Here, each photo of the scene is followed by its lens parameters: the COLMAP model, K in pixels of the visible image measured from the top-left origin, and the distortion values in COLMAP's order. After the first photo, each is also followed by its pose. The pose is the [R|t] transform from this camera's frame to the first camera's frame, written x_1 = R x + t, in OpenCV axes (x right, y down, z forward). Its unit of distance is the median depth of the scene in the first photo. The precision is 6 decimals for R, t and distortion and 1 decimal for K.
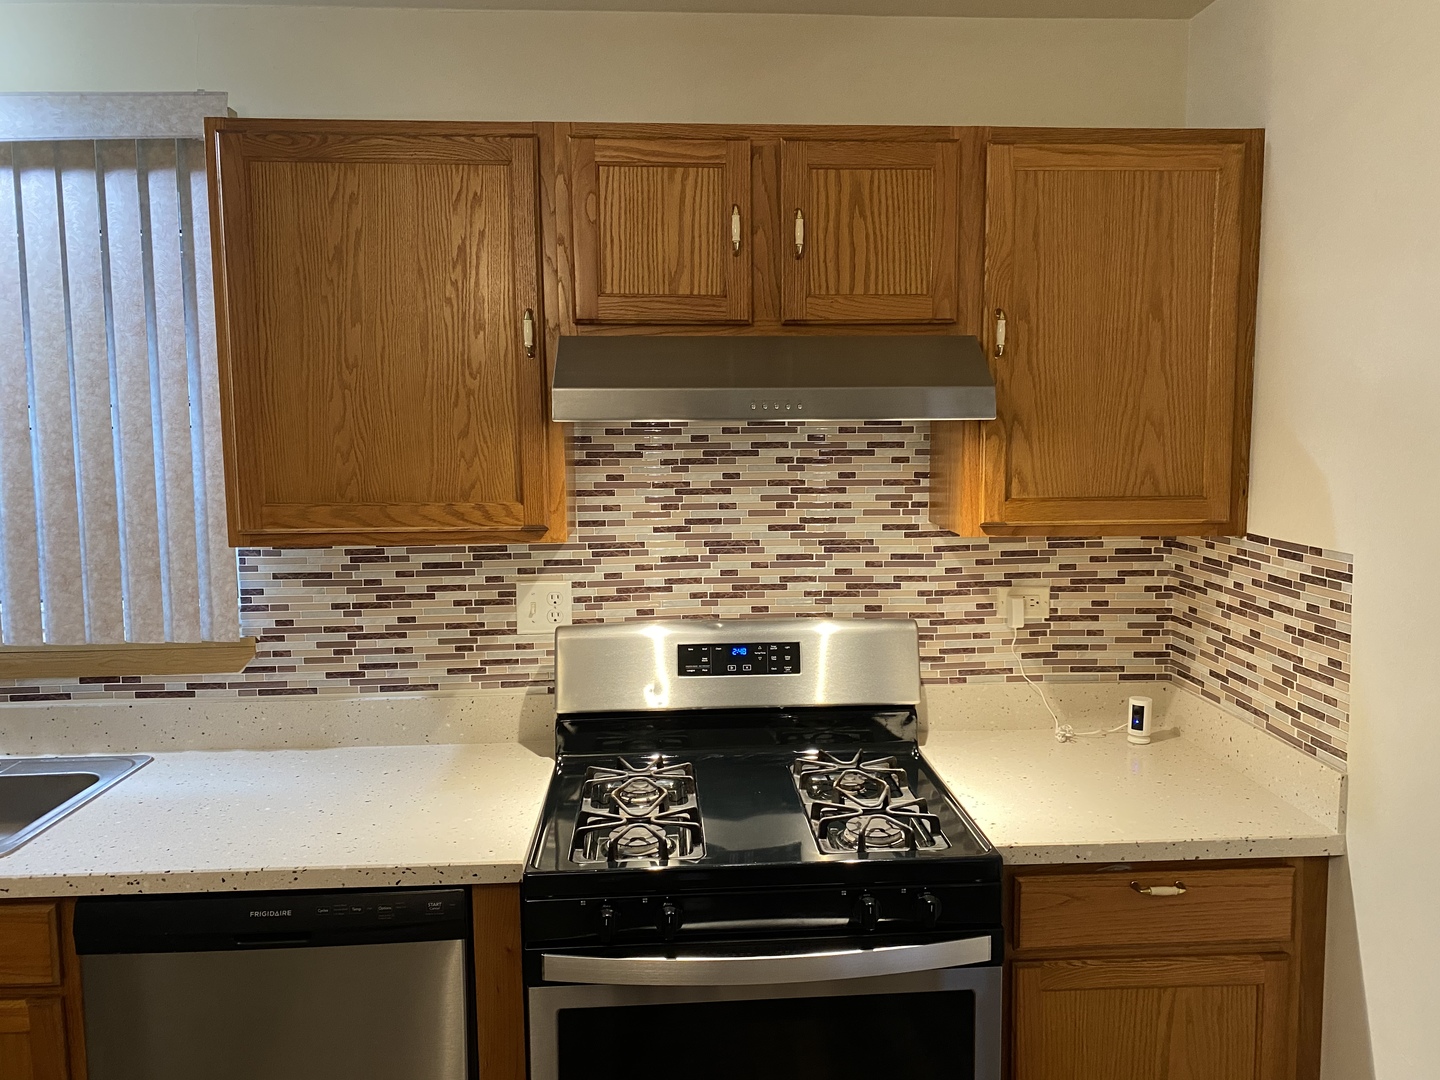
lens RADIAL K [[1078.8, 0, 726.2], [0, 1078.8, 532.3], [0, 0, 1]] dist [0.084908, -0.118125]
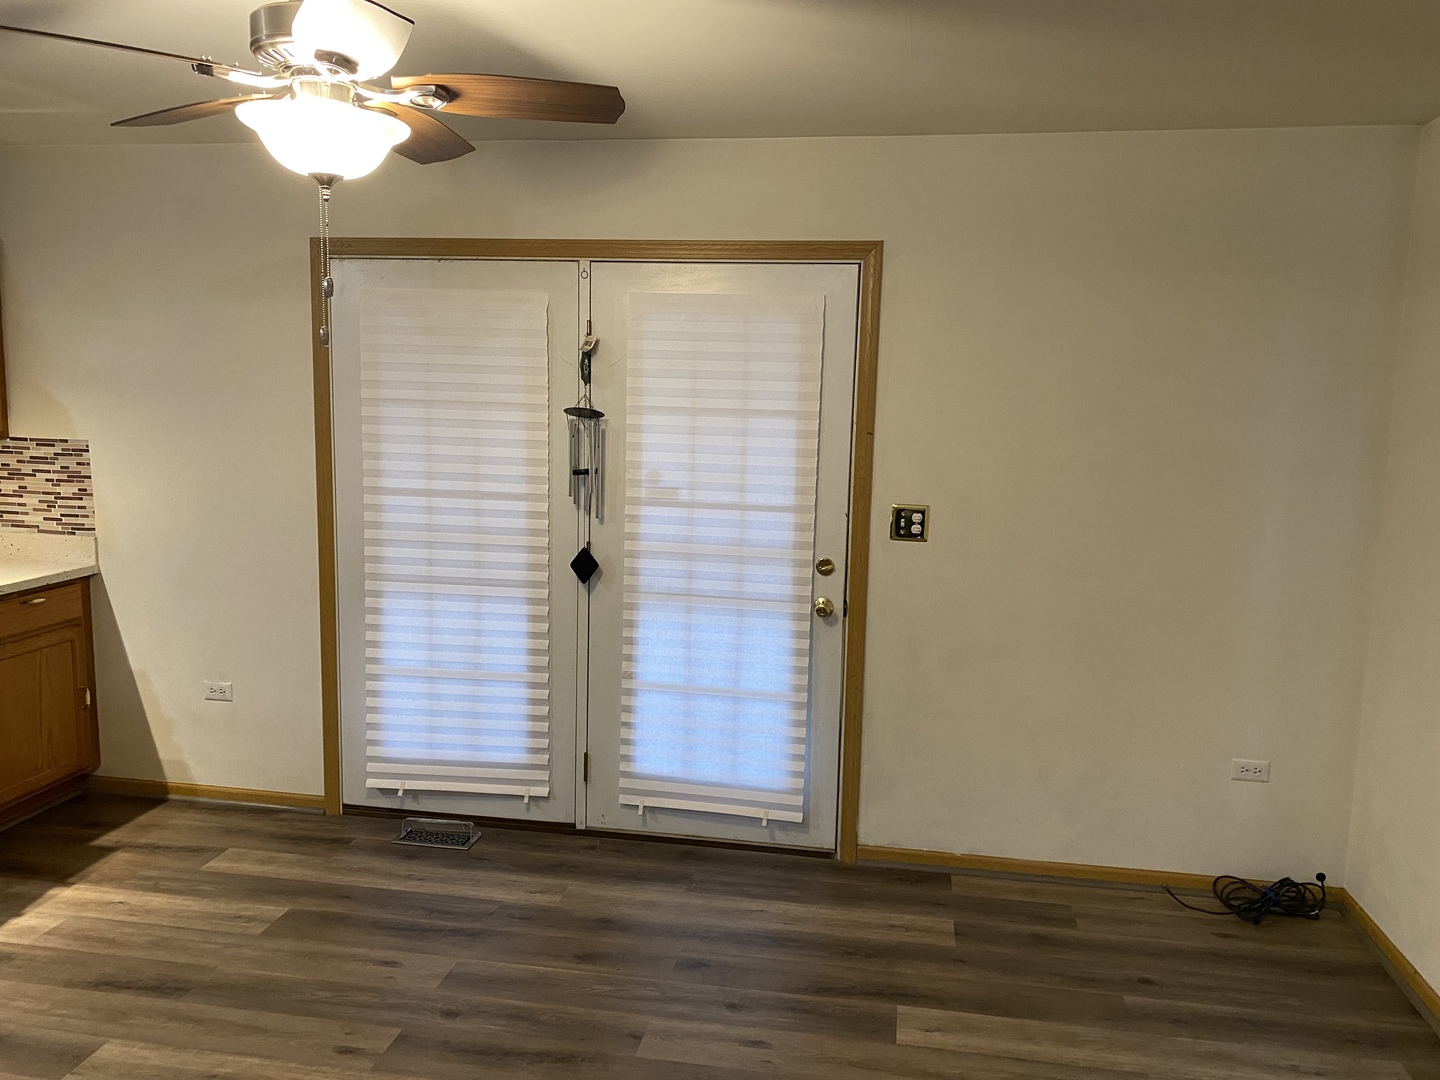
lens RADIAL K [[1092.2, 0, 724.6], [0, 1092.2, 552.9], [0, 0, 1]] dist [0.034403, -0.039037]
pose [[0.213761, -0.129442, 0.968272, -1.128731], [0.070370, 0.990648, 0.116898, 0.063079], [-0.974348, 0.043149, 0.220870, -0.642334]]
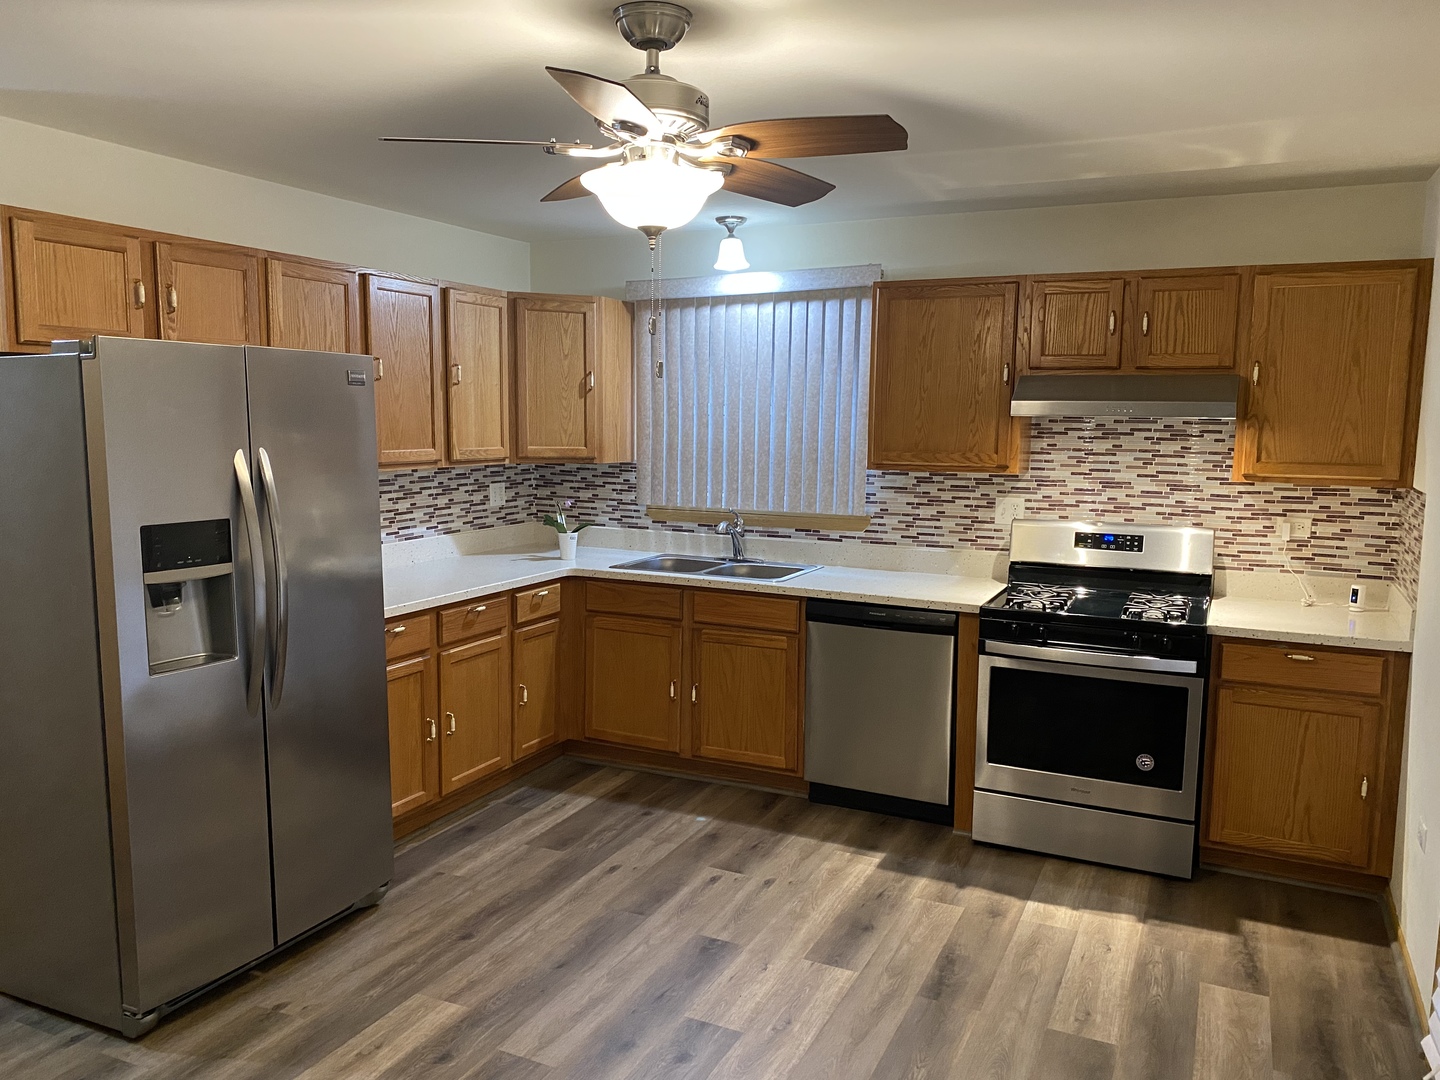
lens RADIAL K [[1092.2, 0, 724.6], [0, 1092.2, 552.9], [0, 0, 1]] dist [0.034403, -0.039037]
pose [[0.880447, 0.079226, -0.467479, 0.322699], [-0.065446, 0.996810, 0.045674, 0.092794], [0.469607, -0.009619, 0.882823, -1.030376]]
